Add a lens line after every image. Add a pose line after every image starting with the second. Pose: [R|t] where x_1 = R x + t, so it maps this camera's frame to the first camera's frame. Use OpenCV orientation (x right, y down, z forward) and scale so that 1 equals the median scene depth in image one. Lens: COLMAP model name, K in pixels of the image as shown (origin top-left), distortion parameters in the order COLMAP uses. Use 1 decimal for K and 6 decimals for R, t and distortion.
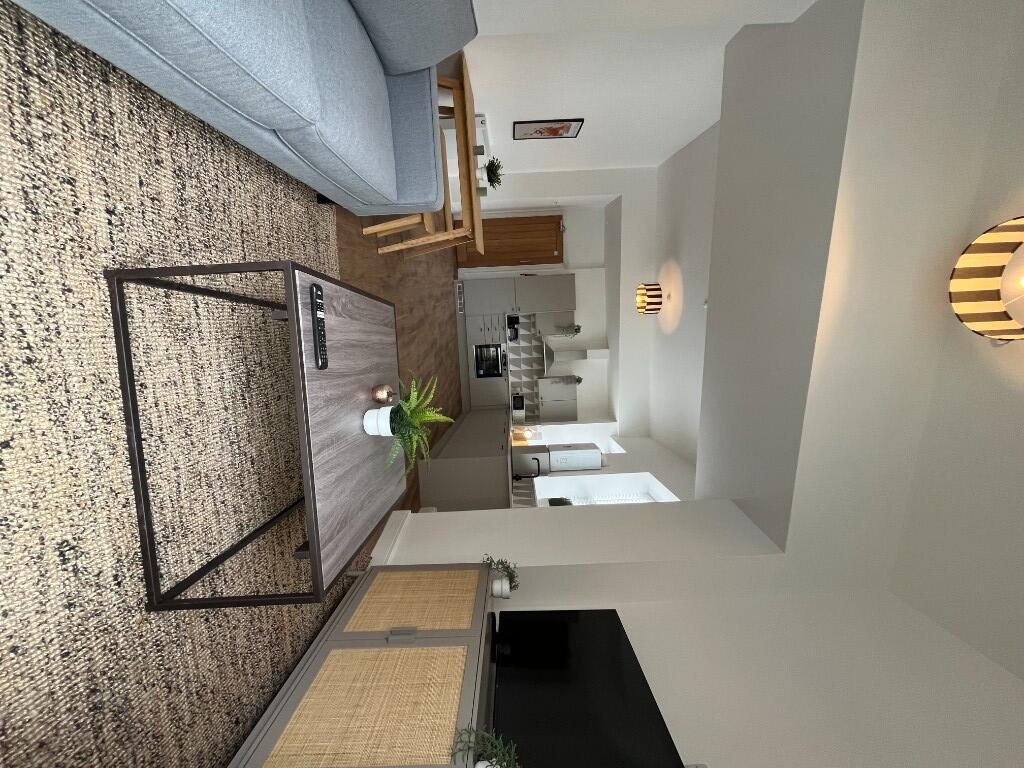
lens RADIAL K [[412.8, 0, 512.0], [0, 412.8, 384.0], [0, 0, 1]] dist [-0.000905, 0.000122]
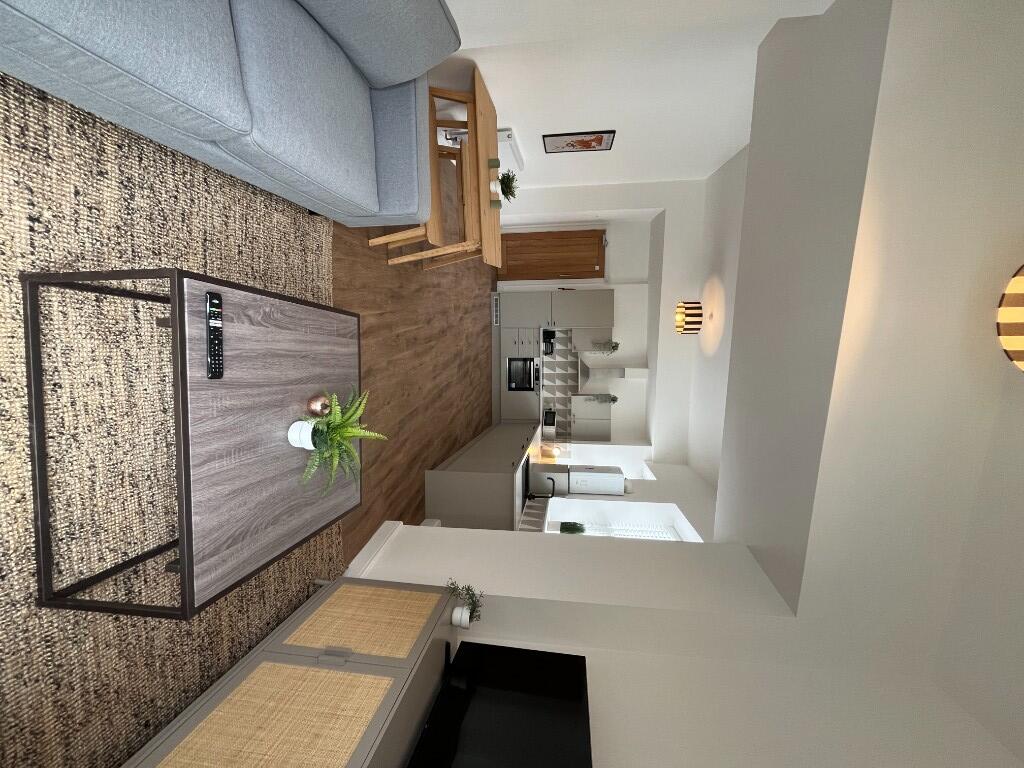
lens RADIAL K [[412.8, 0, 512.0], [0, 412.8, 384.0], [0, 0, 1]] dist [-0.000905, 0.000122]
pose [[0.989583, 0.055647, -0.132773, 0.233147], [-0.059628, 0.997877, -0.026196, -0.024944], [0.131034, 0.033840, 0.990800, 0.076323]]
